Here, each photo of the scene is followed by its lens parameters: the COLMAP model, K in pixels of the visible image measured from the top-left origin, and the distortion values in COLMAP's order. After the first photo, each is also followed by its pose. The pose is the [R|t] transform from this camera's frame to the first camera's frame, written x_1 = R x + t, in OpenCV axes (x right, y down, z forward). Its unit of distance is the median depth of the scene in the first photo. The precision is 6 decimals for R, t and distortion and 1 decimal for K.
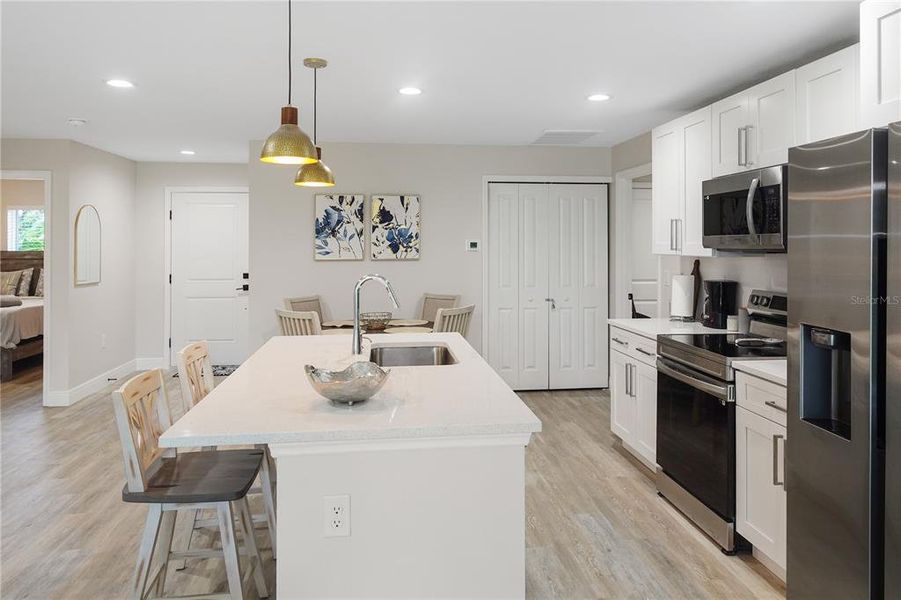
lens RADIAL K [[648.1, 0, 456.4], [0, 648.1, 238.4], [0, 0, 1]] dist [0.008053, 0.001073]
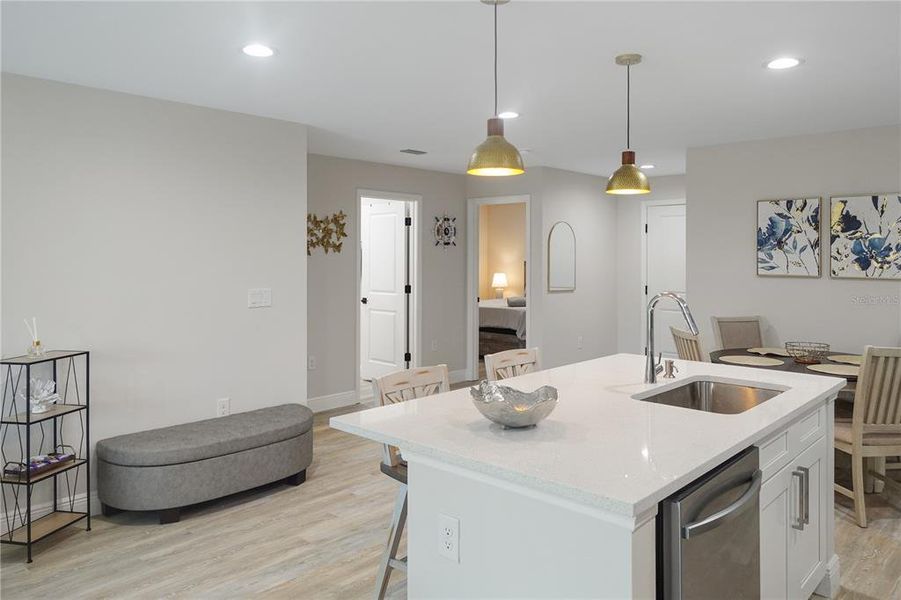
lens RADIAL K [[648.1, 0, 455.1], [0, 648.1, 249.5], [0, 0, 1]] dist [0.008053, 0.001073]
pose [[0.645500, -0.001291, -0.763759, 0.240140], [-0.000546, 0.999998, -0.002152, 0.000110], [0.763760, 0.001806, 0.645498, 0.162474]]
